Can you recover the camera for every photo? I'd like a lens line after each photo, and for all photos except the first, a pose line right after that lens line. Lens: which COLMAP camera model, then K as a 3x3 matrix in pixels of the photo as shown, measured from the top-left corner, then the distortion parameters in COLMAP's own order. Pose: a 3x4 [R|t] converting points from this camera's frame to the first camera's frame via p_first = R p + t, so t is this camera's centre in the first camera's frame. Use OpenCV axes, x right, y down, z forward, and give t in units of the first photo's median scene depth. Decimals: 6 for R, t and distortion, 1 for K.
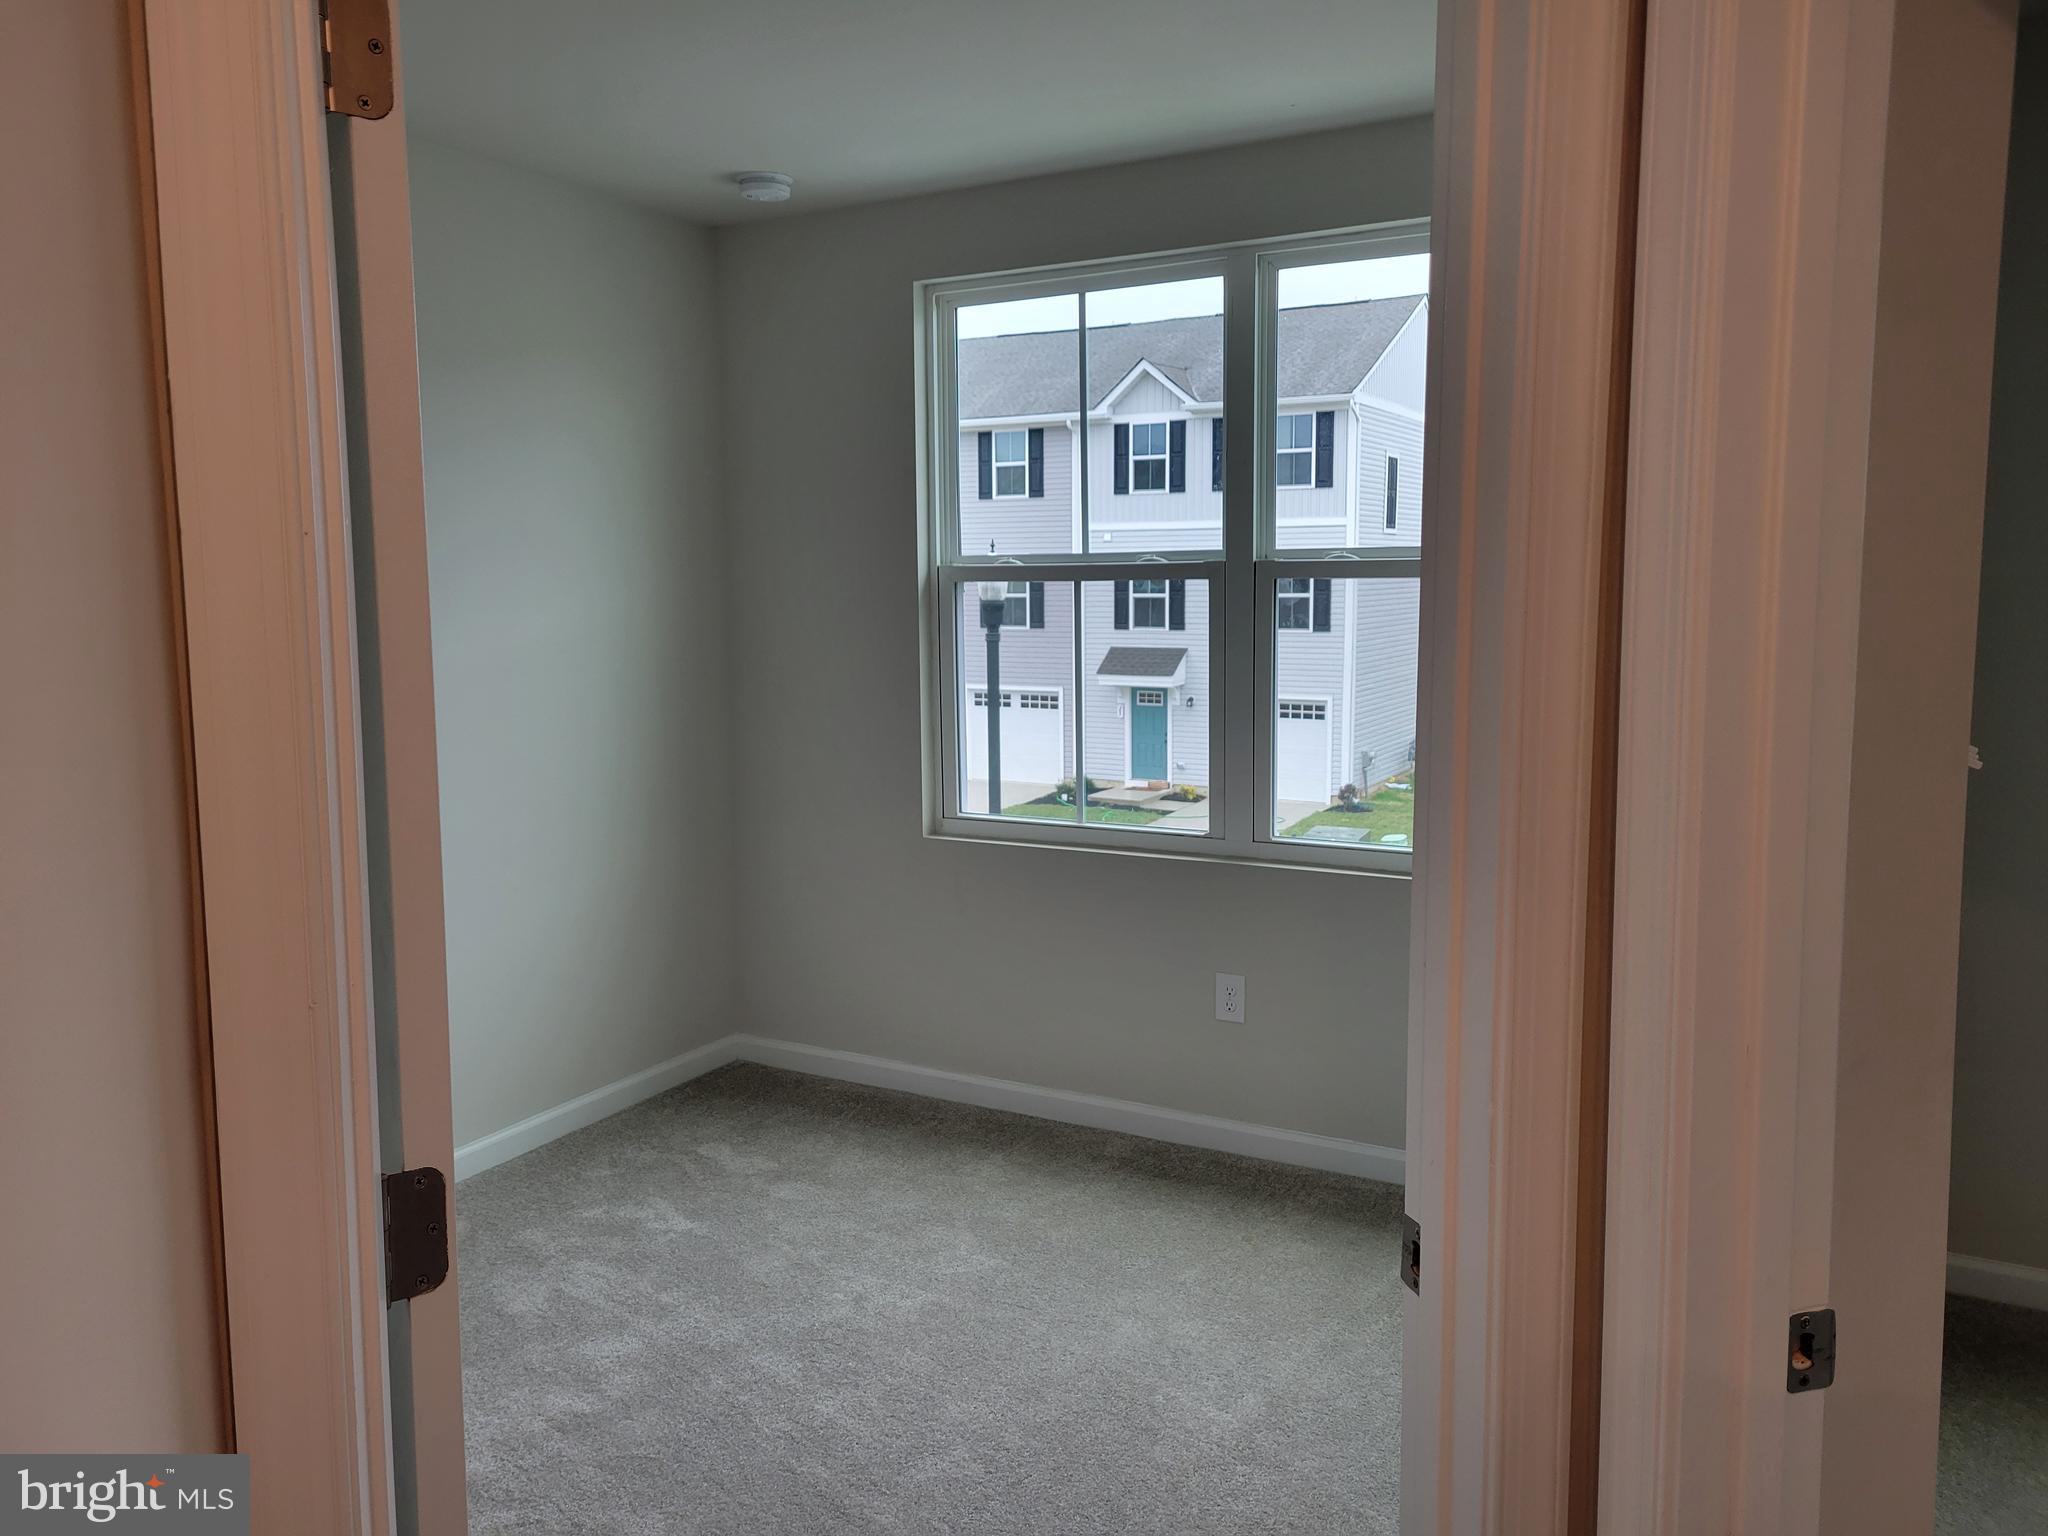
lens RADIAL K [[1532.5, 0, 1033.4], [0, 1532.5, 756.4], [0, 0, 1]] dist [0.049583, -0.031620]
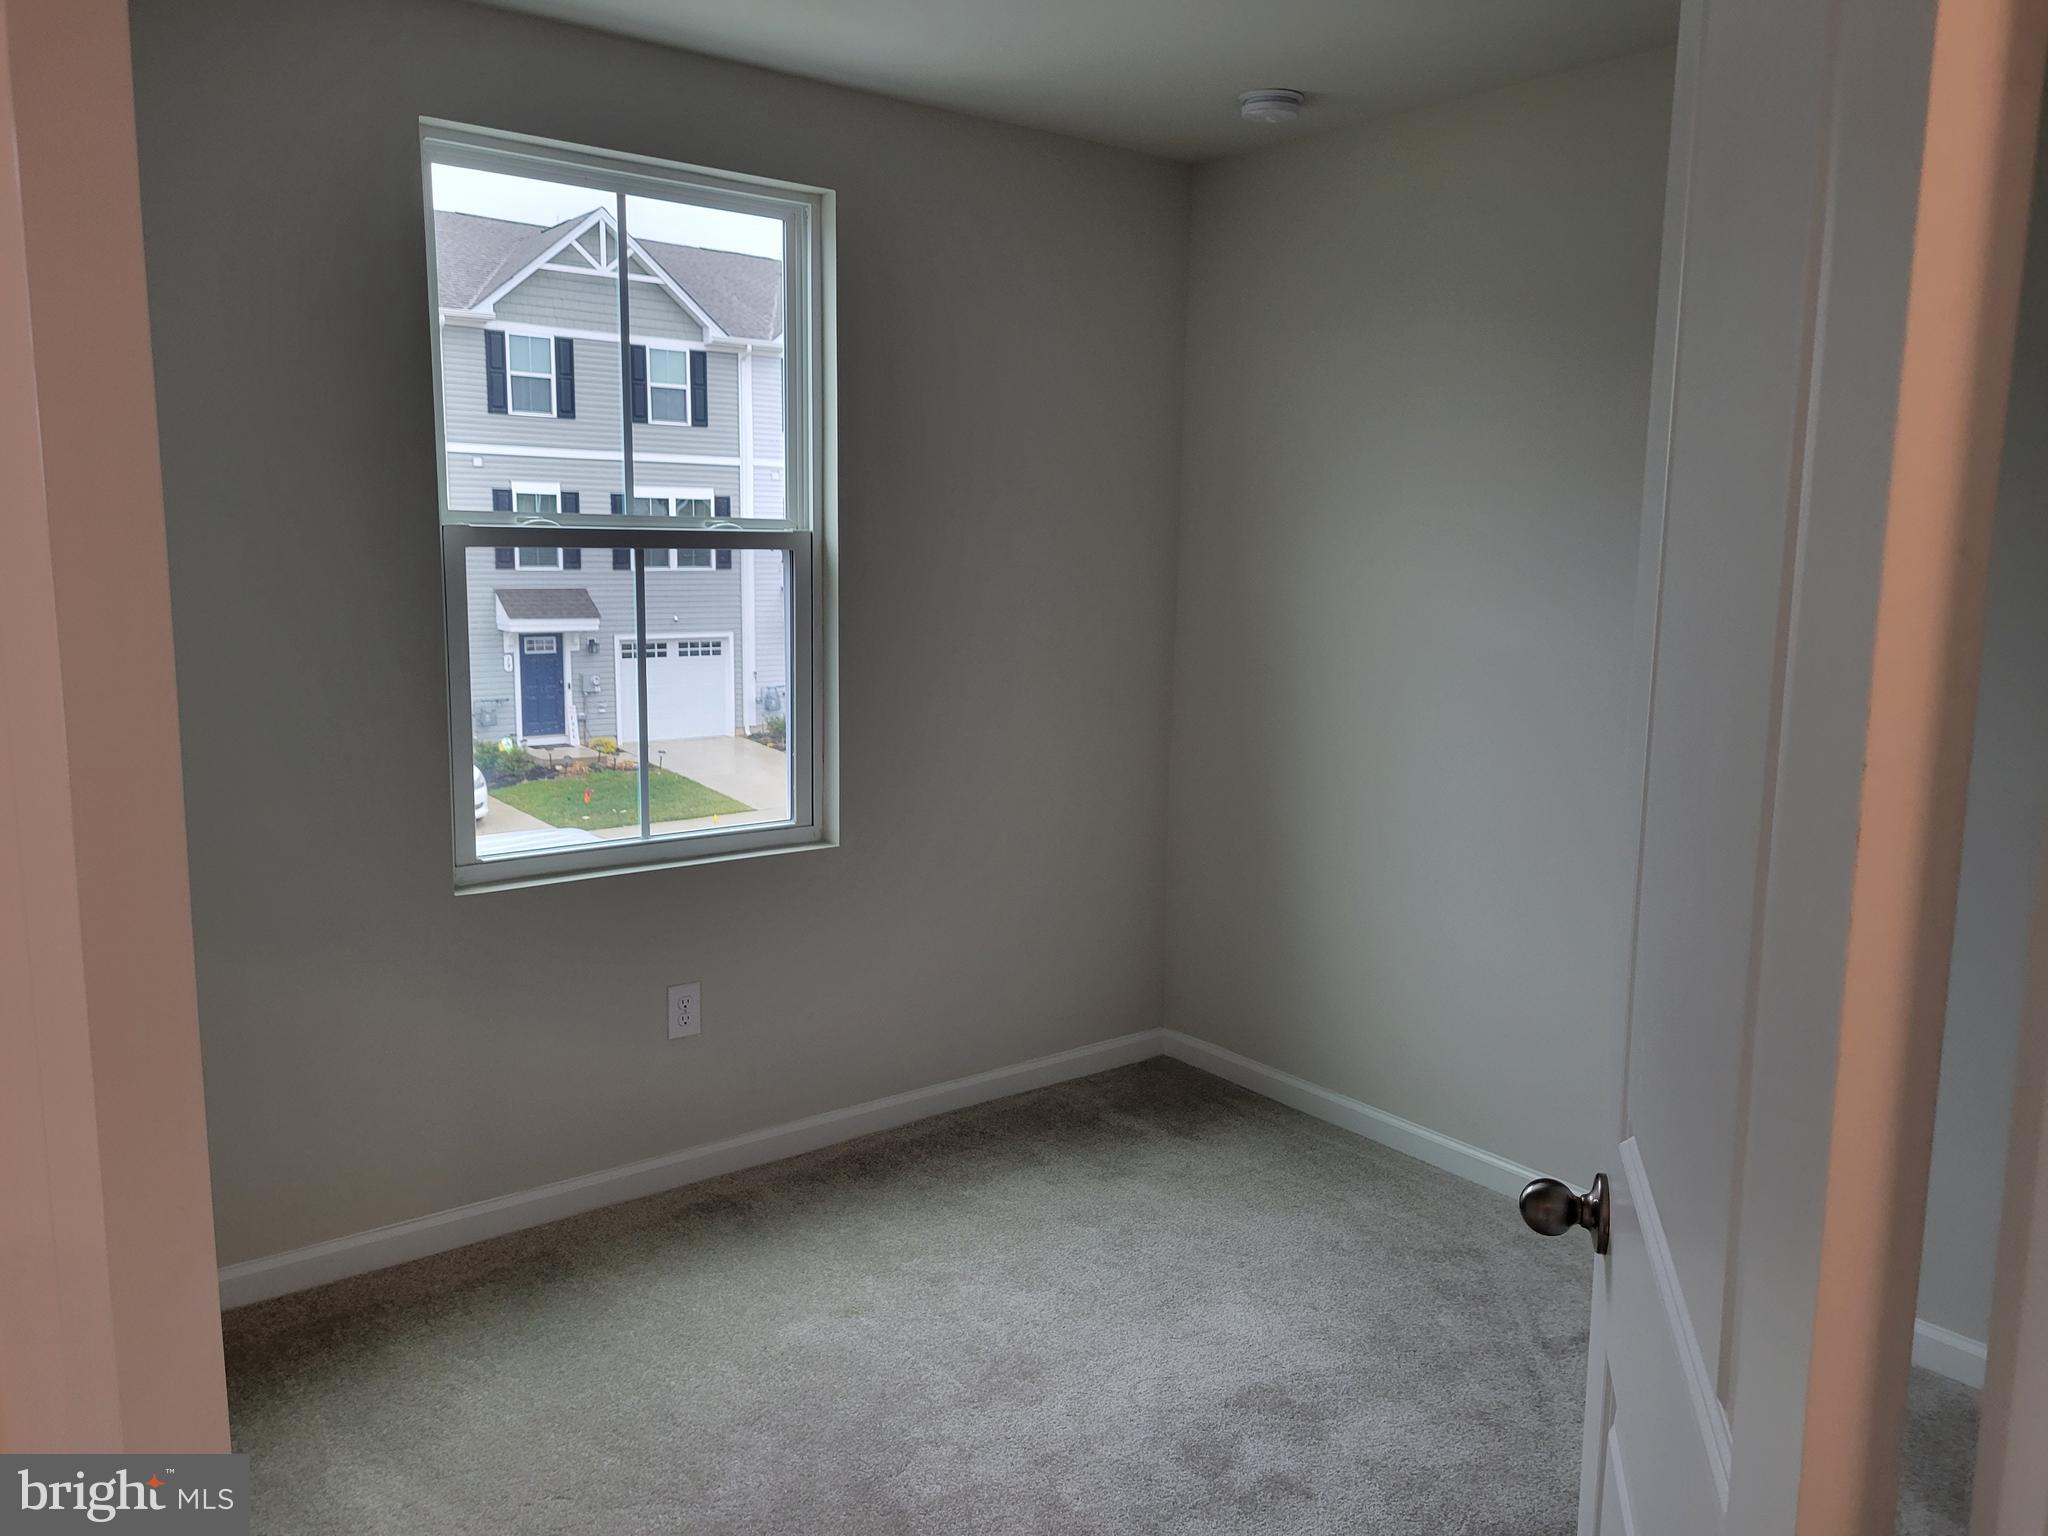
lens RADIAL K [[1532.5, 0, 1032.6], [0, 1532.5, 778.2], [0, 0, 1]] dist [0.049583, -0.031620]
pose [[0.405069, -0.131692, 0.904752, -0.702651], [0.075767, 0.991003, 0.110324, -0.041747], [-0.911141, 0.023862, 0.411403, 0.397974]]
